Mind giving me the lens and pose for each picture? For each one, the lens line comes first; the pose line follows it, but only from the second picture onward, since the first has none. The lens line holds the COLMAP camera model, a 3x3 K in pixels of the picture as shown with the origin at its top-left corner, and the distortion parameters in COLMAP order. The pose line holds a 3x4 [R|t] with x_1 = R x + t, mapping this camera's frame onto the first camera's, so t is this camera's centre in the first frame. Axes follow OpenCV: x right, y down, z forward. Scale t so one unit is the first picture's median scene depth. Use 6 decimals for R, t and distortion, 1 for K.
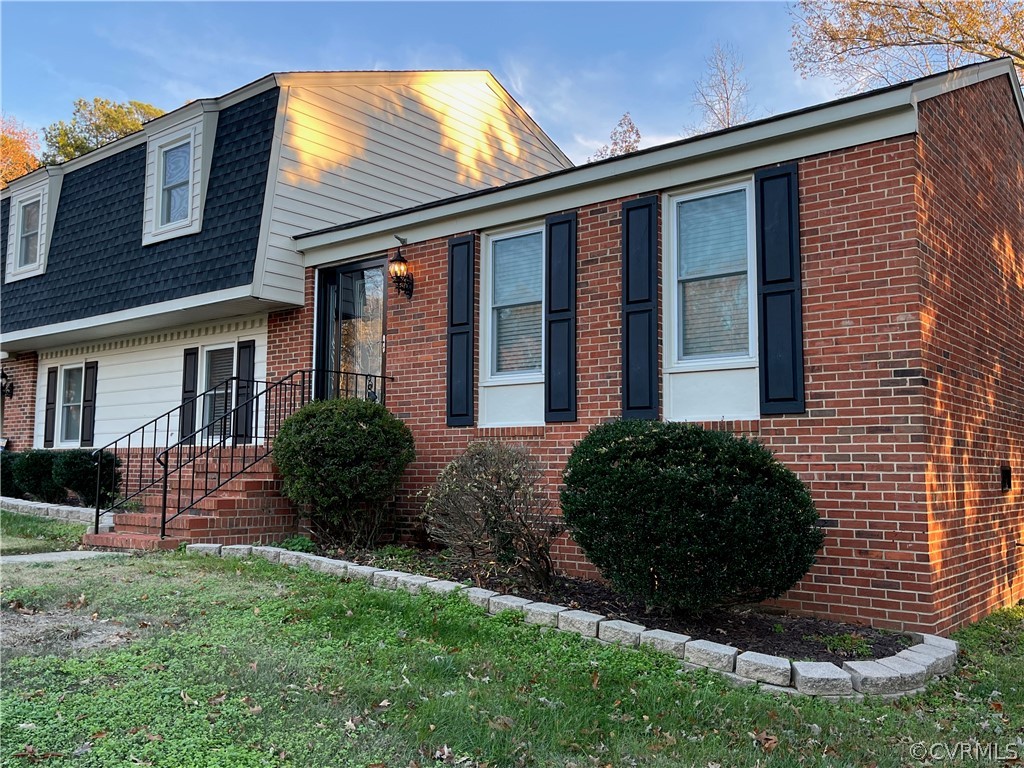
lens RADIAL K [[902.9, 0, 512.2], [0, 902.9, 383.7], [0, 0, 1]] dist [0.019548, 0.016911]
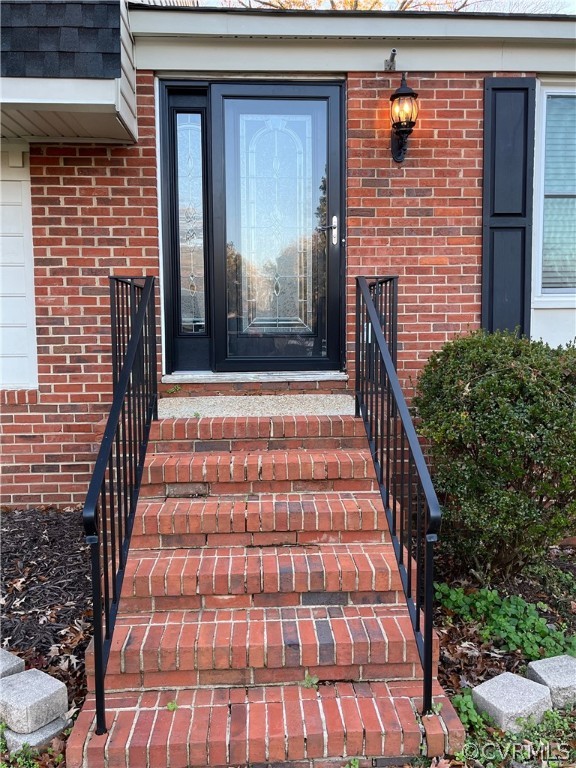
lens RADIAL K [[677.2, 0, 289.0], [0, 677.2, 382.6], [0, 0, 1]] dist [0.019548, 0.016911]
pose [[0.742270, -0.065484, 0.666894, -0.494796], [-0.052793, 0.986405, 0.155618, -0.011381], [-0.668018, -0.150718, 0.728722, 0.672135]]
